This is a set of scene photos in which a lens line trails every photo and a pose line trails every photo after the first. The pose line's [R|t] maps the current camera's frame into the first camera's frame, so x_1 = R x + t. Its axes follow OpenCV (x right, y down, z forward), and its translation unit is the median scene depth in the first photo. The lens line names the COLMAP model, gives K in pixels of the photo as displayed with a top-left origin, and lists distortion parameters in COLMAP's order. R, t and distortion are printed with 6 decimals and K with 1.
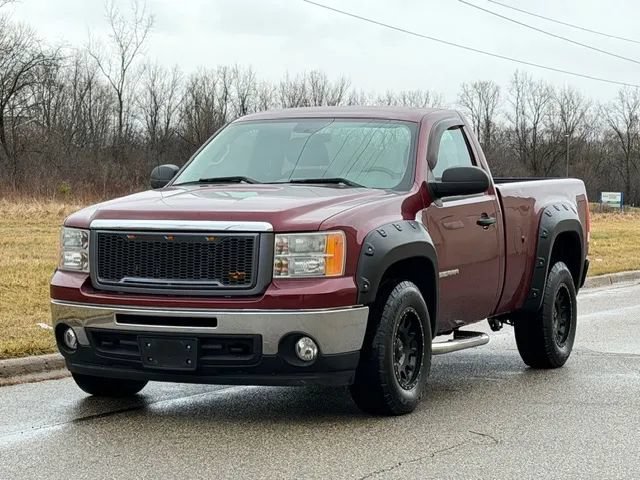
lens RADIAL K [[2011.6, 0, 322.0], [0, 2011.6, 241.0], [0, 0, 1]] dist [0.077664, 0.000000]
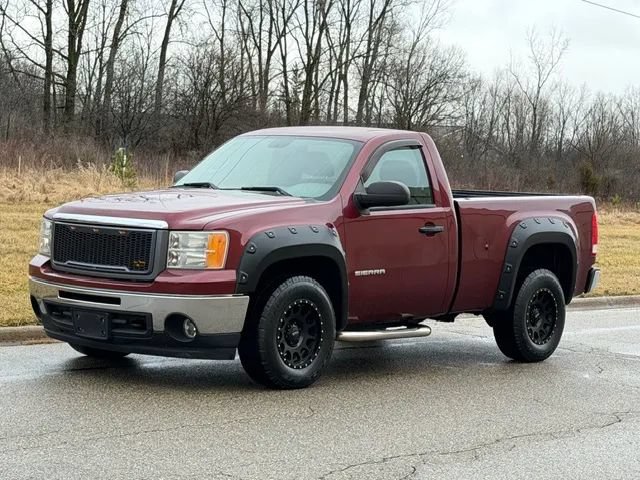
lens RADIAL K [[1768.5, 0, 316.6], [0, 1768.5, 239.1], [0, 0, 1]] dist [0.105613, 0.000000]
pose [[0.957611, 0.048864, -0.283890, 0.313827], [-0.048102, 0.998796, 0.009660, -0.011375], [0.284020, 0.004405, 0.958808, 0.007838]]
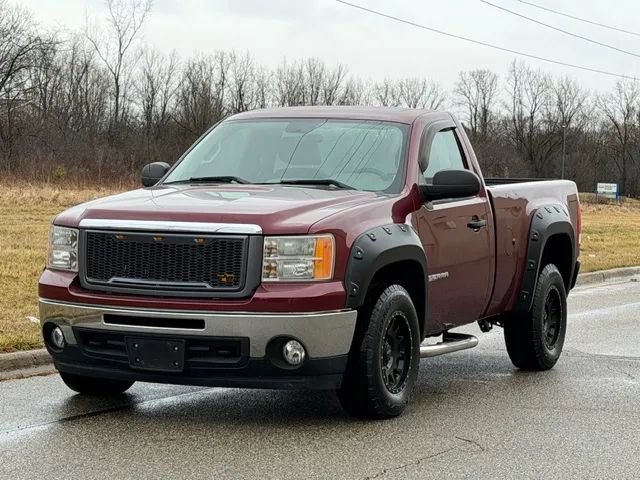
lens RADIAL K [[2011.6, 0, 322.1], [0, 2011.6, 240.4], [0, 0, 1]] dist [0.077664, 0.000000]
pose [[0.999897, 0.014233, 0.001946, 0.003022], [-0.014248, 0.999867, 0.007970, -0.008636], [-0.001833, -0.007997, 0.999966, 0.001924]]
